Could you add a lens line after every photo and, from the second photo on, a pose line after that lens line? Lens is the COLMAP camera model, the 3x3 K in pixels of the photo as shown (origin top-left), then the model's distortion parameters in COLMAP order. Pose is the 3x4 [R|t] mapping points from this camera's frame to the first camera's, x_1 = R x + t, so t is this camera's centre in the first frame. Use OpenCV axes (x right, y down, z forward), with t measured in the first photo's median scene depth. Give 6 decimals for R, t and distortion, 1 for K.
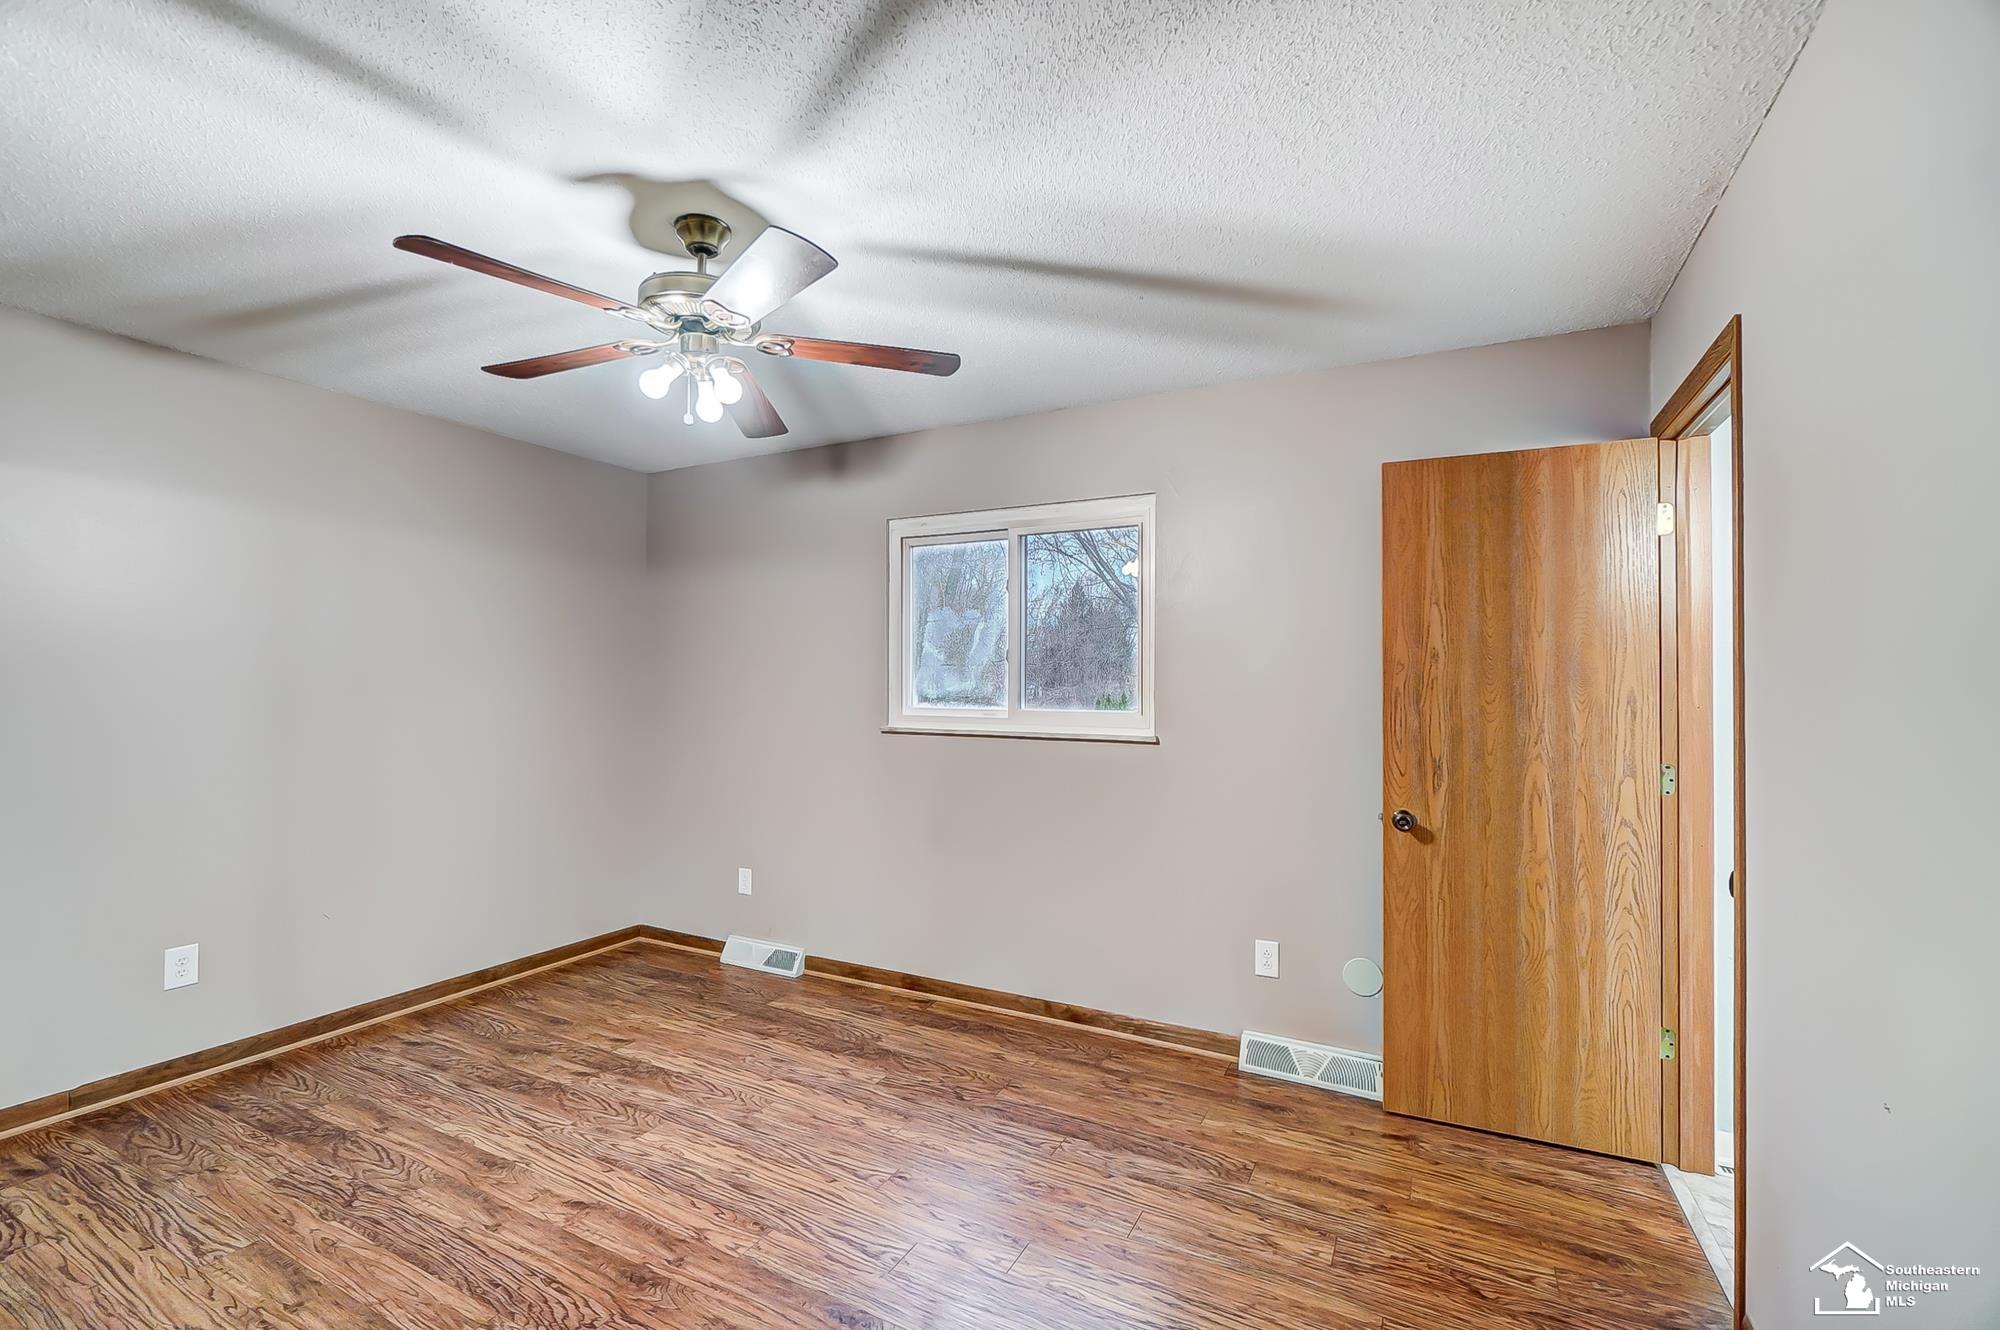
lens RADIAL K [[863.6, 0, 988.6], [0, 863.6, 665.1], [0, 0, 1]] dist [-0.009910, -0.001010]
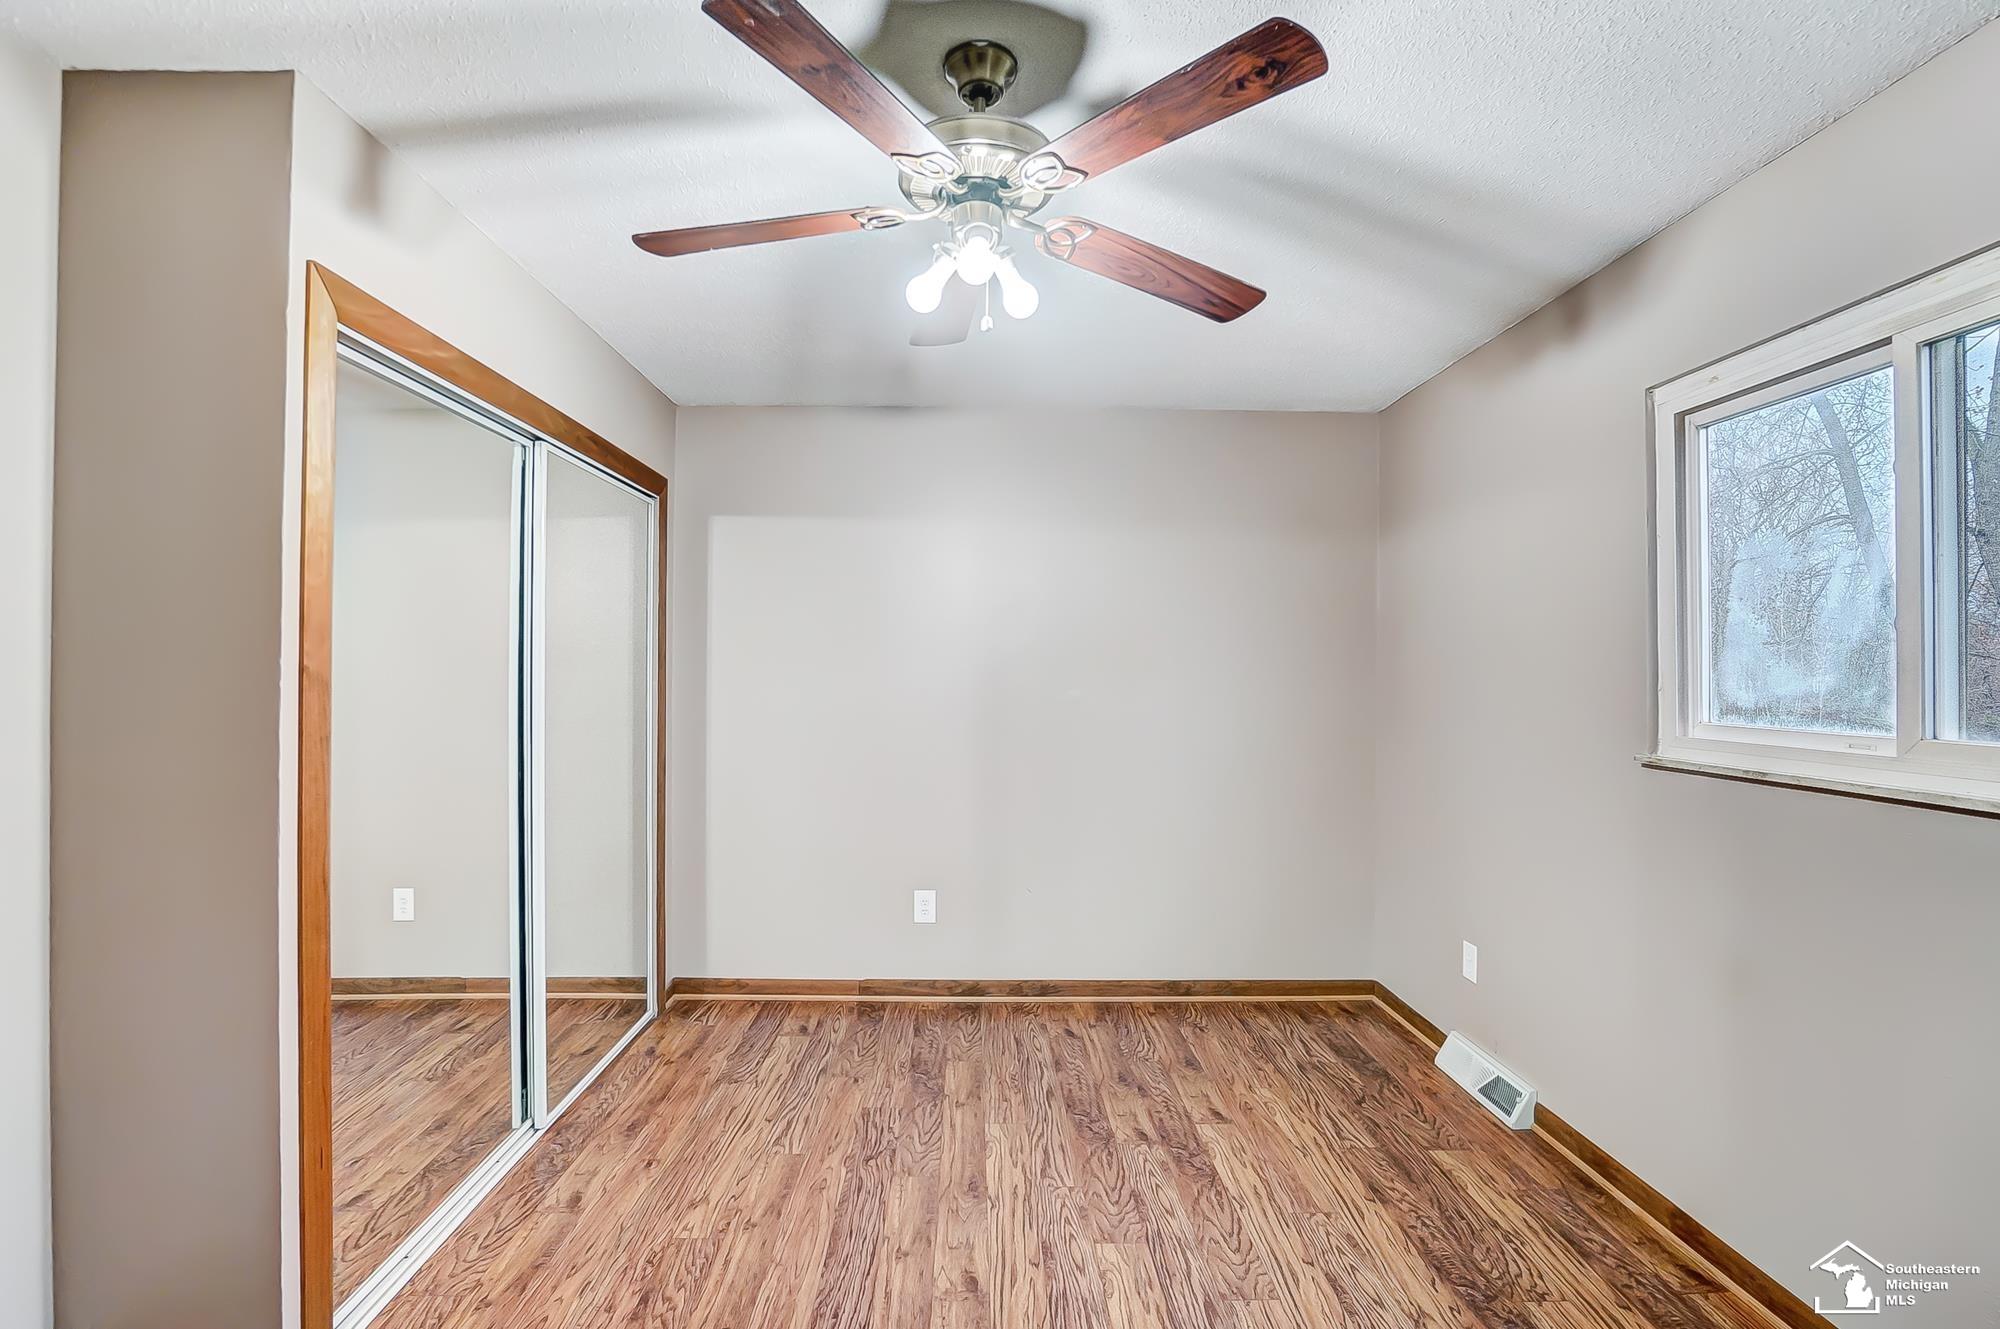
lens RADIAL K [[907.8, 0, 989.6], [0, 907.8, 667.9], [0, 0, 1]] dist [-0.035963, 0.004468]
pose [[0.477198, -0.006599, -0.878771, 0.219156], [0.015723, 0.999876, 0.001030, 0.007185], [0.878655, -0.014308, 0.477243, 0.404630]]
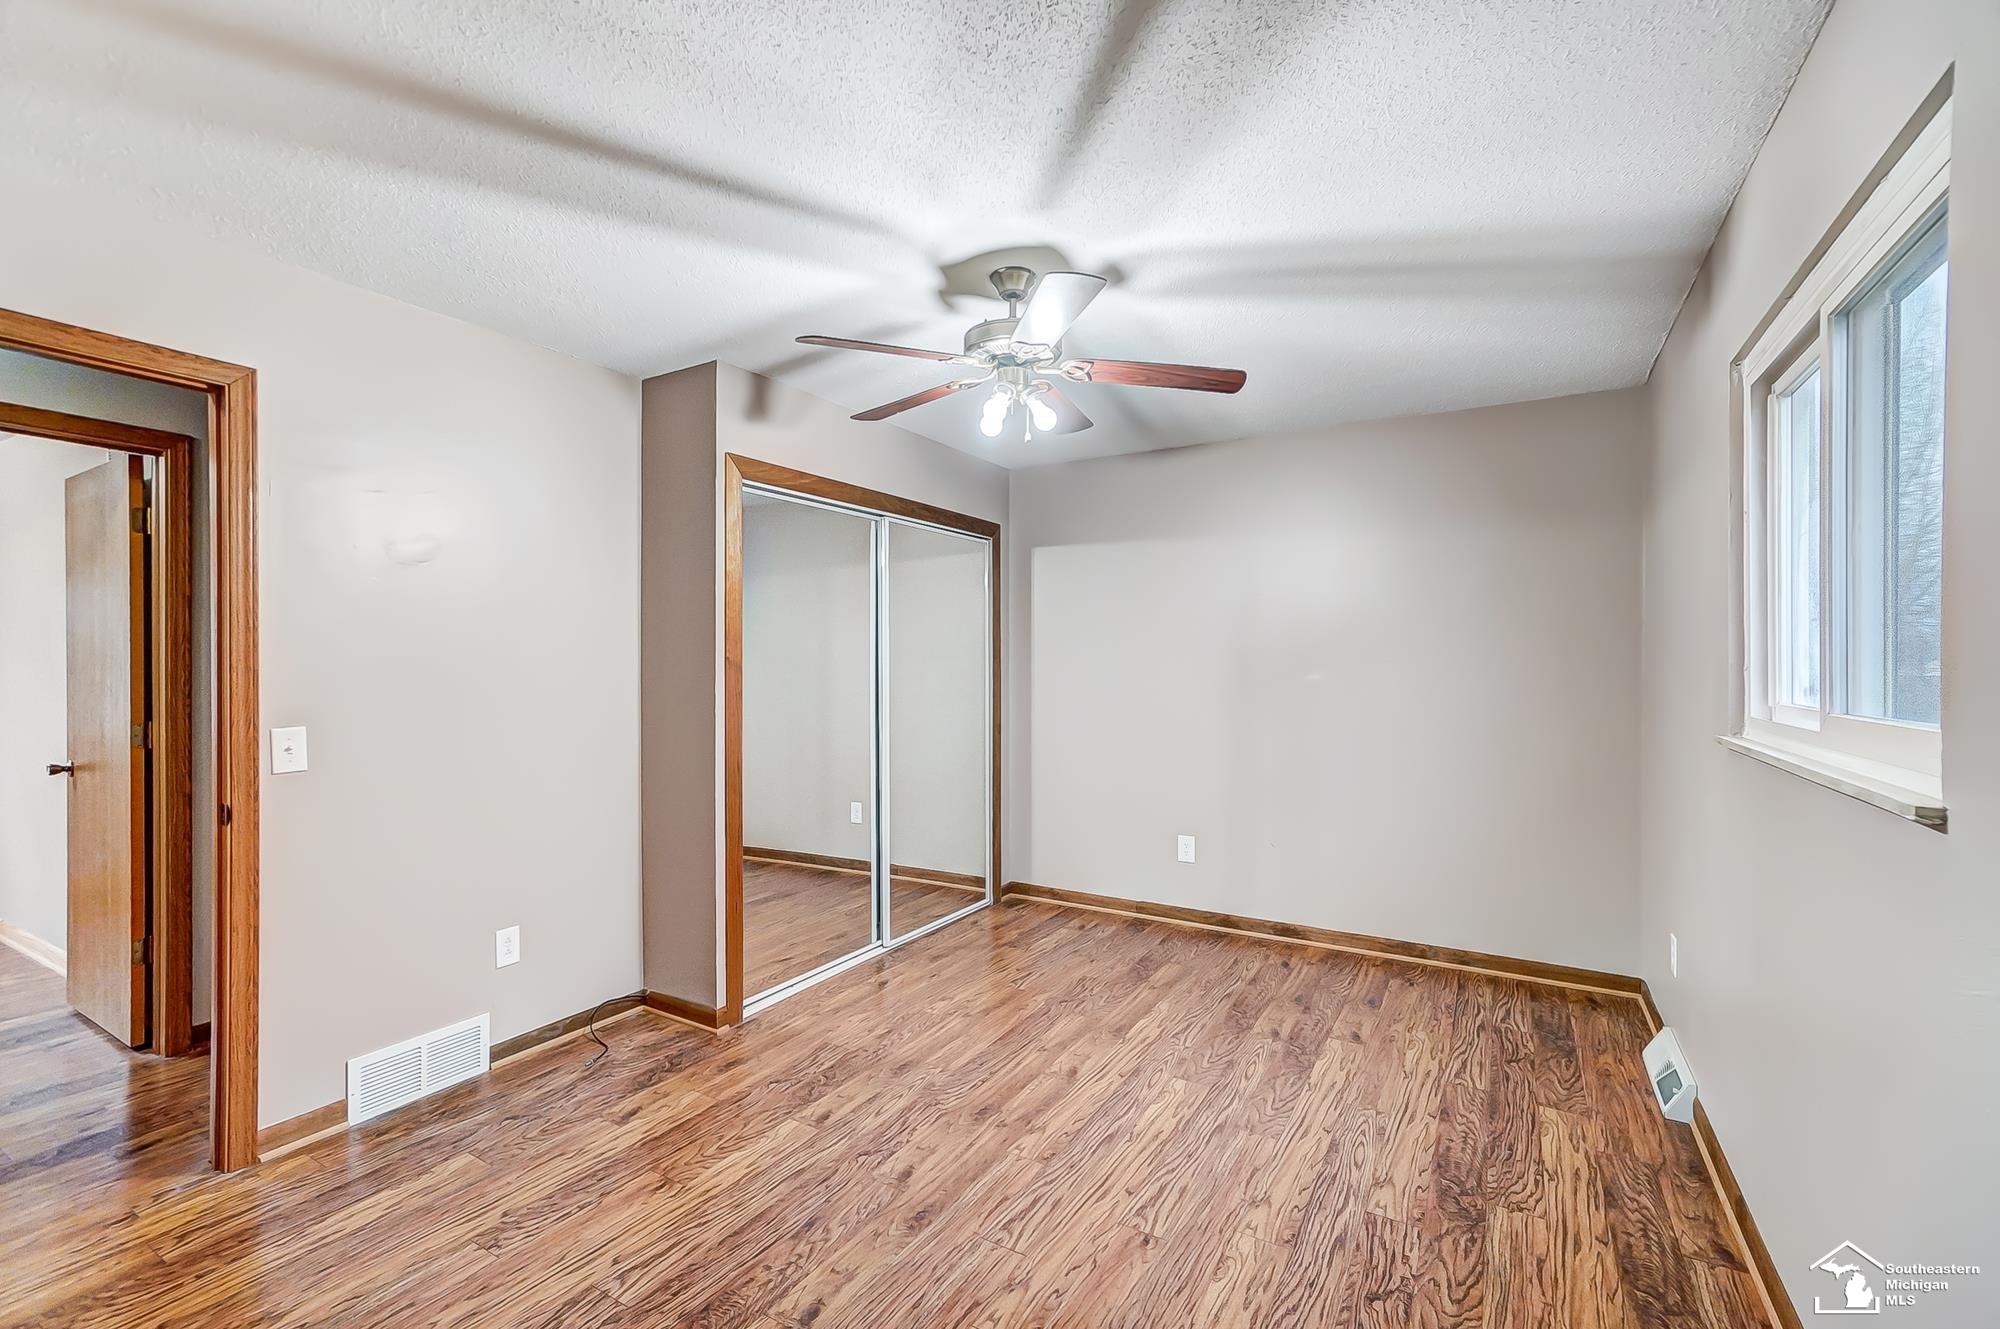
lens RADIAL K [[863.6, 0, 991.3], [0, 863.6, 660.4], [0, 0, 1]] dist [-0.009910, -0.001010]
pose [[-0.061187, -0.010792, -0.998068, 0.544599], [0.019751, 0.999733, -0.012021, 0.023207], [0.997931, -0.020448, -0.060958, 0.657886]]
